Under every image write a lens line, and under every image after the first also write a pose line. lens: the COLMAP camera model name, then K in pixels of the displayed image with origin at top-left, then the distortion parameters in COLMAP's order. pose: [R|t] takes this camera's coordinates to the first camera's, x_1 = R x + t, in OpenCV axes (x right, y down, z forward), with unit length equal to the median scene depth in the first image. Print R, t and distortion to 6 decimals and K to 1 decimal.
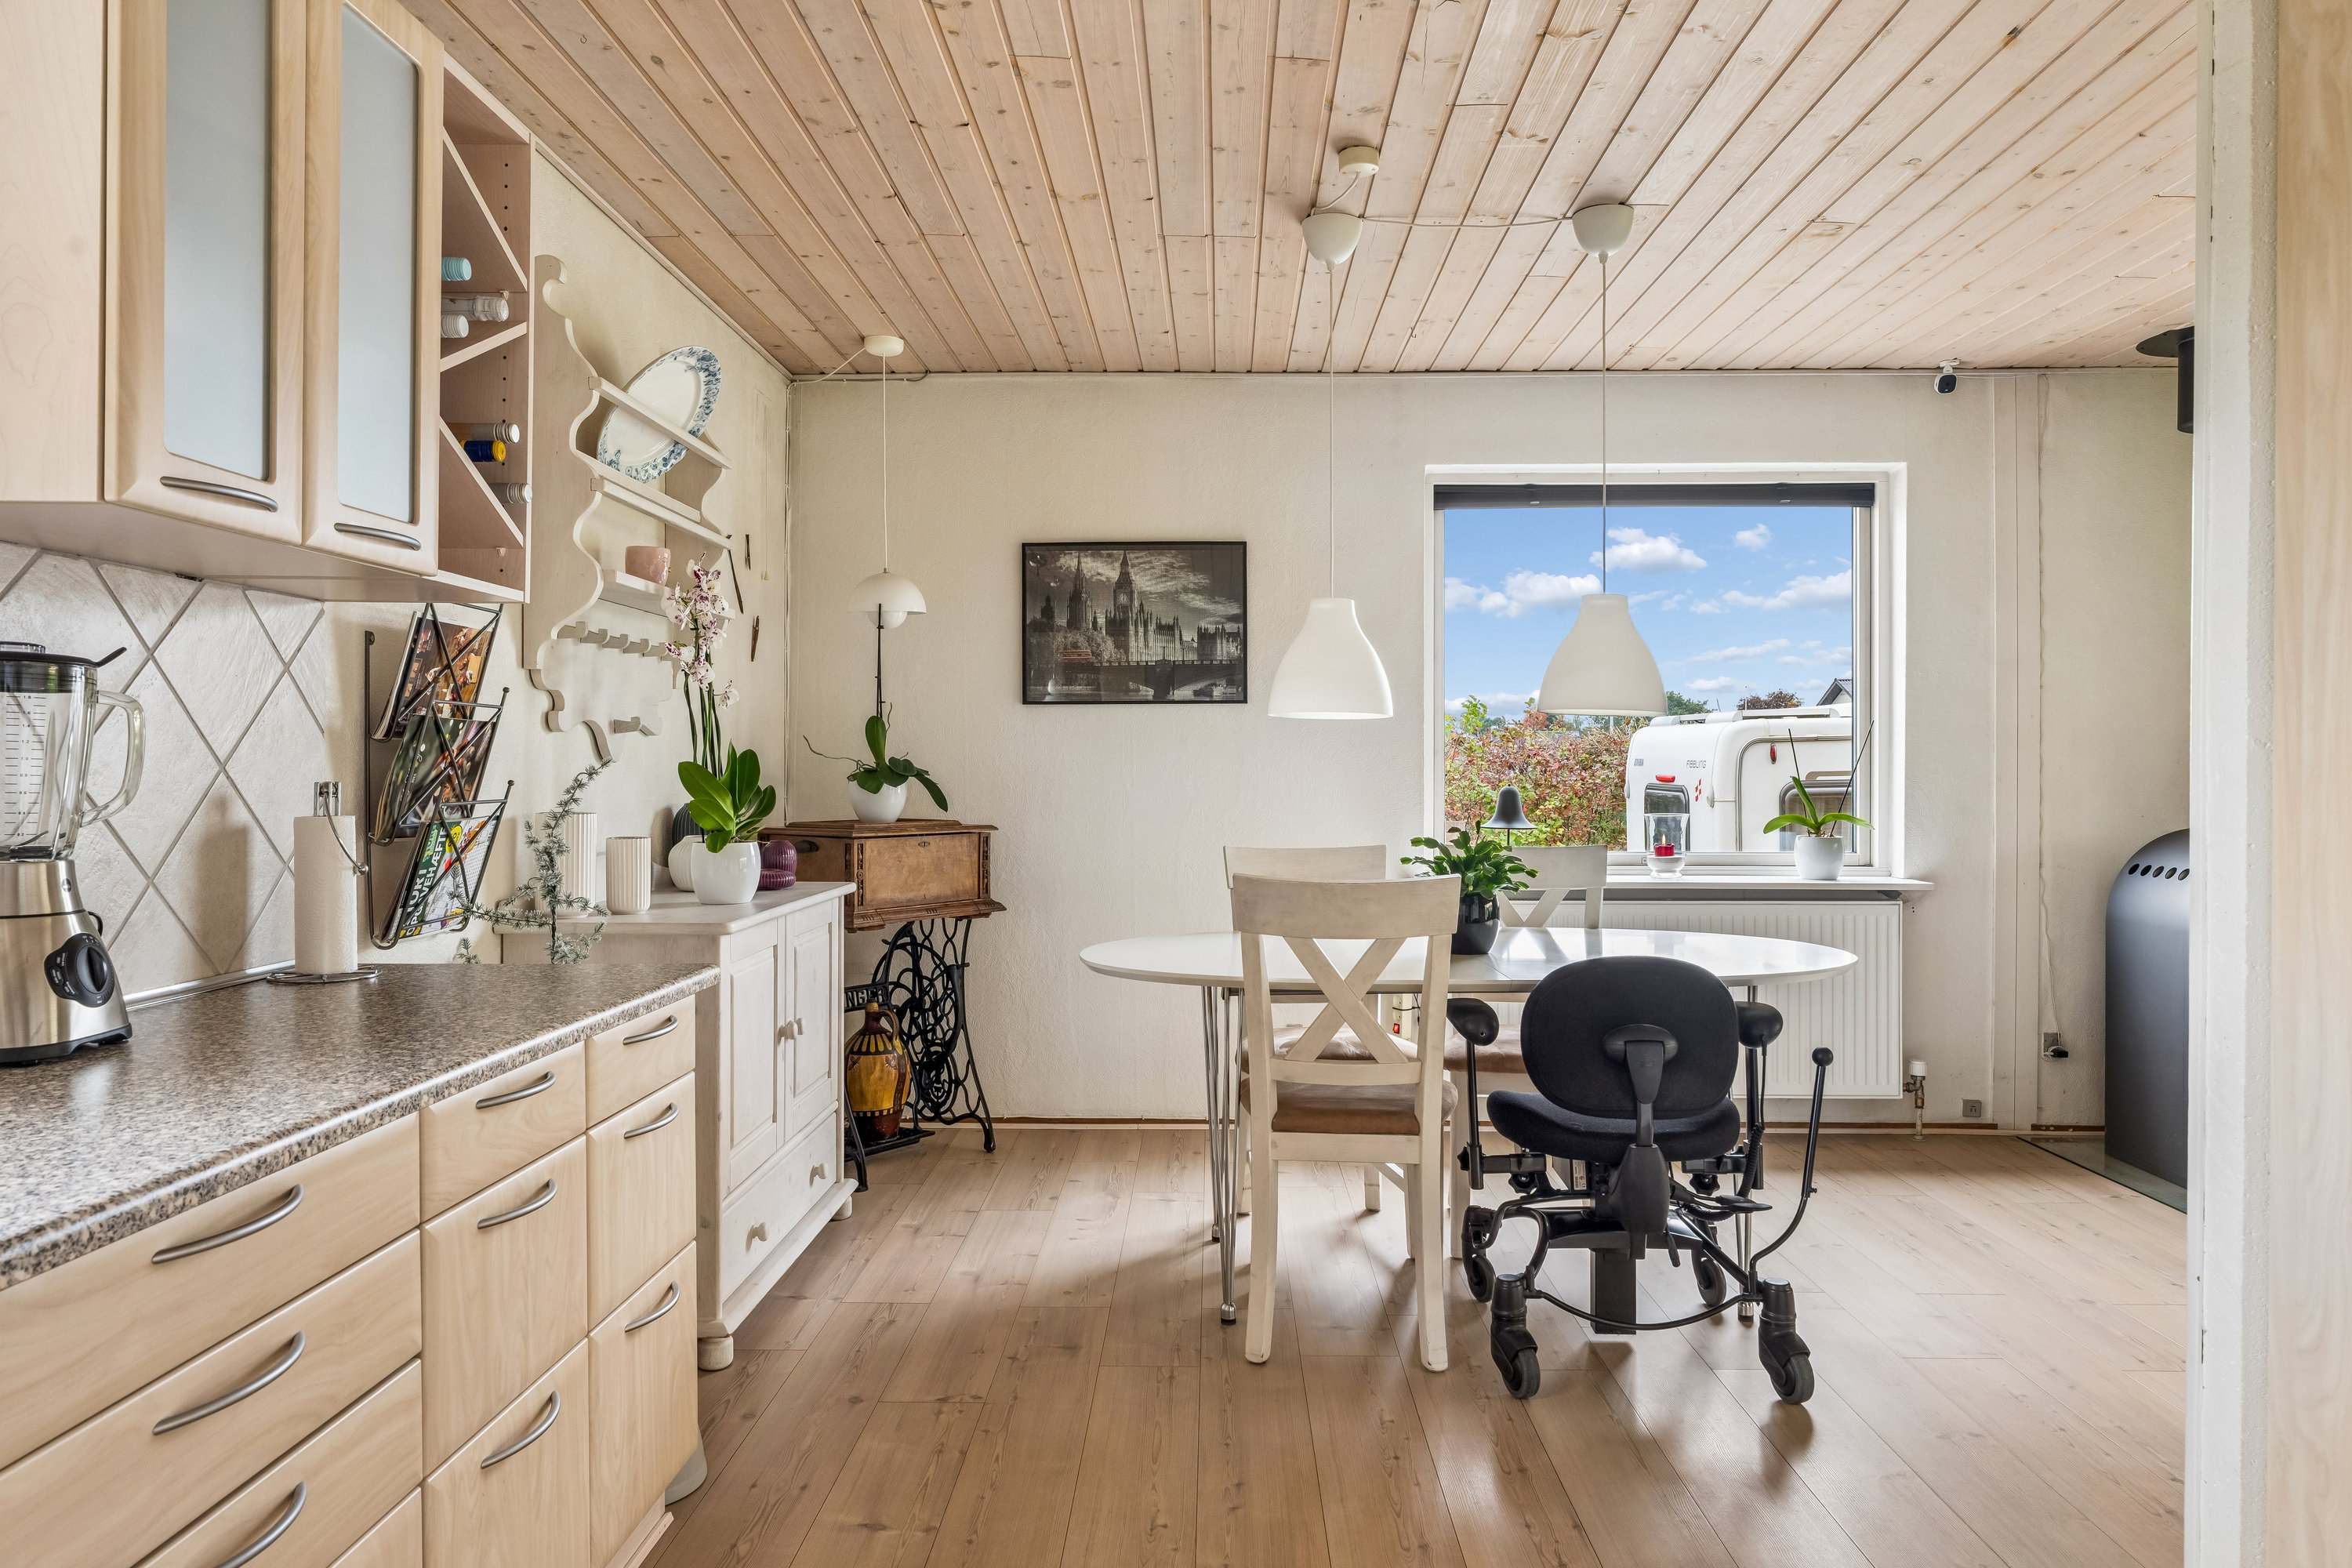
lens RADIAL K [[1554.6, 0, 1175.1], [0, 1554.6, 780.2], [0, 0, 1]] dist [0.007153, 0.003170]
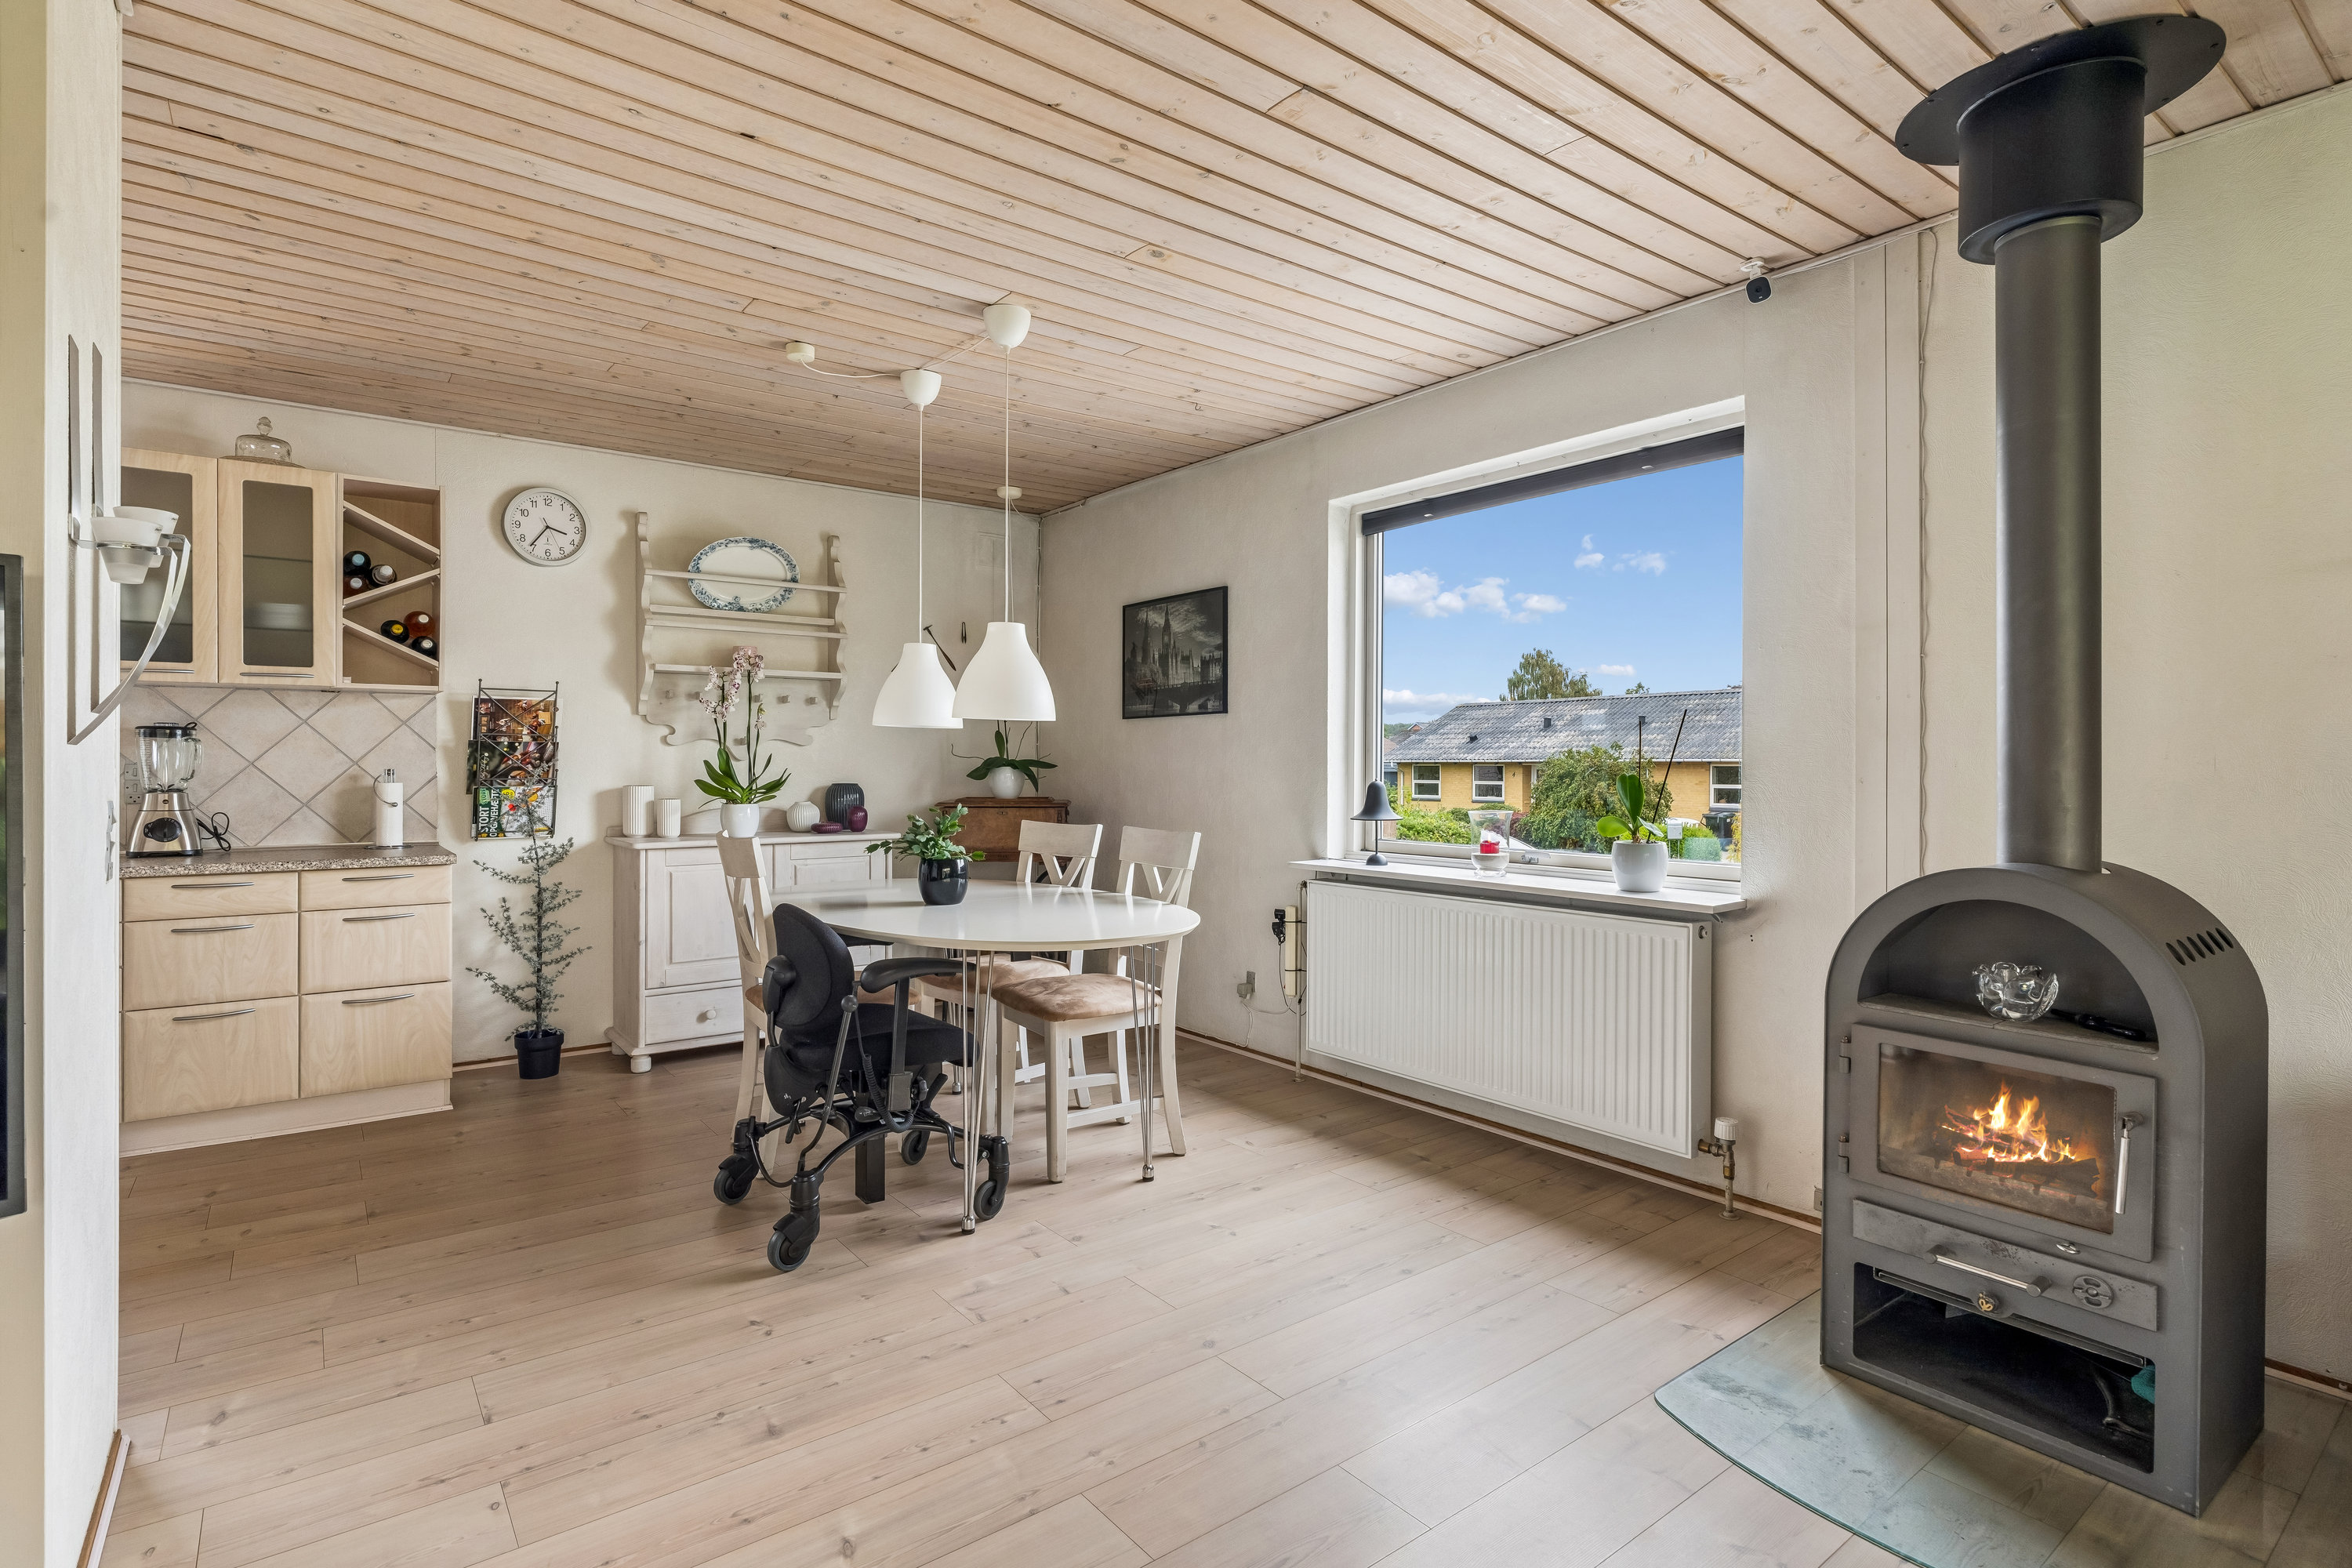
lens RADIAL K [[1142.5, 0, 1167.8], [0, 1142.5, 778.4], [0, 0, 1]] dist [-0.008242, 0.002332]
pose [[0.620103, 0.011727, -0.784433, 0.750659], [-0.007262, 0.999931, 0.009208, -0.004342], [0.784487, -0.000013, 0.620145, 0.383352]]
